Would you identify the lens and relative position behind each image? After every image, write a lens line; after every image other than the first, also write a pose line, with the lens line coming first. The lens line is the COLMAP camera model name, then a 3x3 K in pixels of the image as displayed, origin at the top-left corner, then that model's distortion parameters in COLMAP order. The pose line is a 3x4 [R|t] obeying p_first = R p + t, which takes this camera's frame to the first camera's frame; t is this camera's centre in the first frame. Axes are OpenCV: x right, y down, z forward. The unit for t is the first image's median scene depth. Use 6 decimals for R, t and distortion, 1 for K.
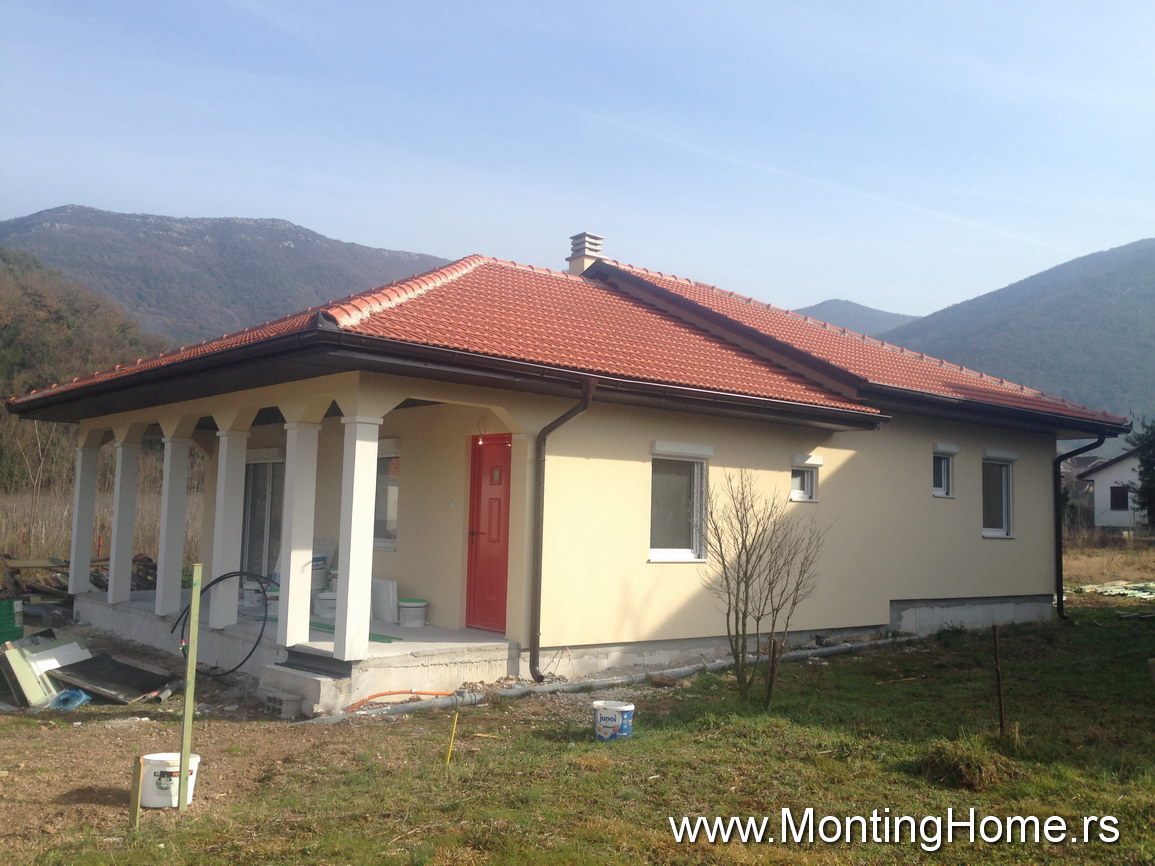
lens RADIAL K [[1092.8, 0, 577.5], [0, 1092.8, 433.0], [0, 0, 1]] dist [0.096402, 0.002350]
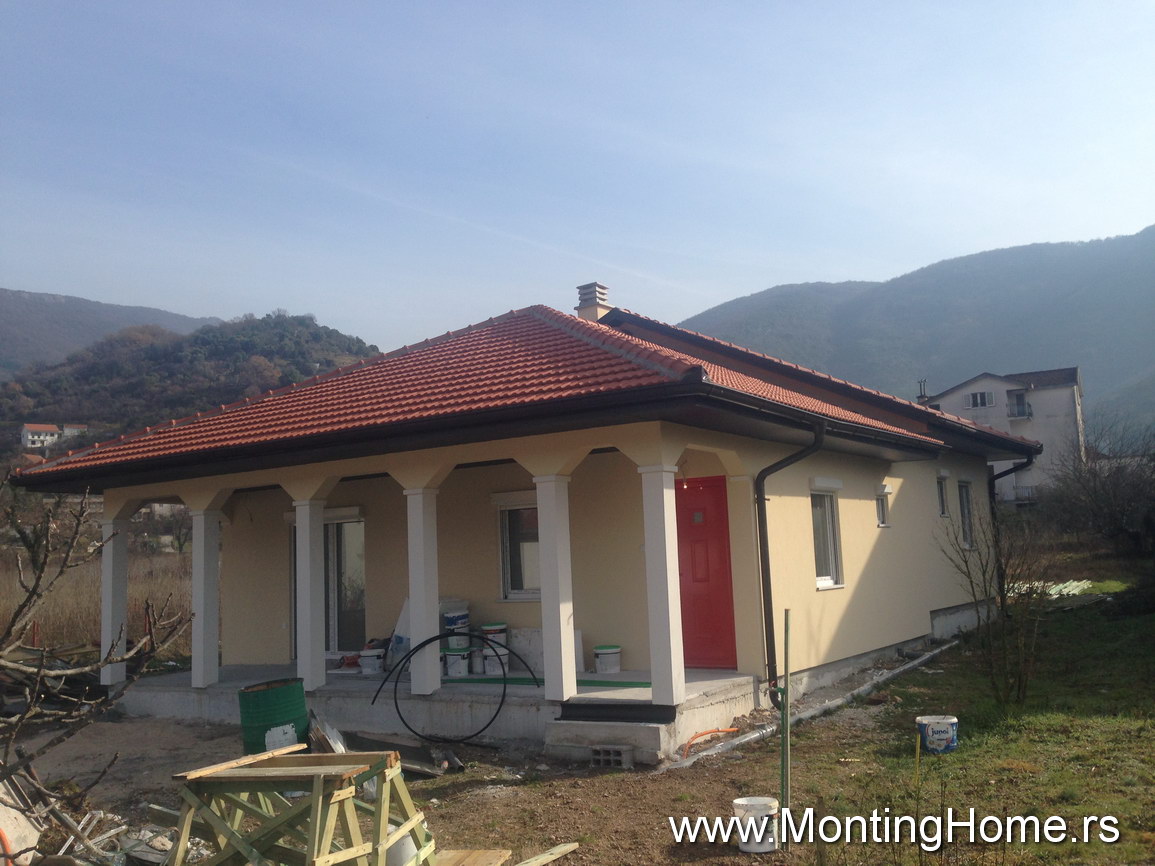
lens RADIAL K [[1092.9, 0, 577.5], [0, 1092.9, 433.0], [0, 0, 1]] dist [0.079392, -0.002214]
pose [[0.954316, -0.039017, 0.296240, -0.472110], [0.050289, 0.998268, -0.030522, -0.015087], [-0.294537, 0.044025, 0.954626, 0.034673]]
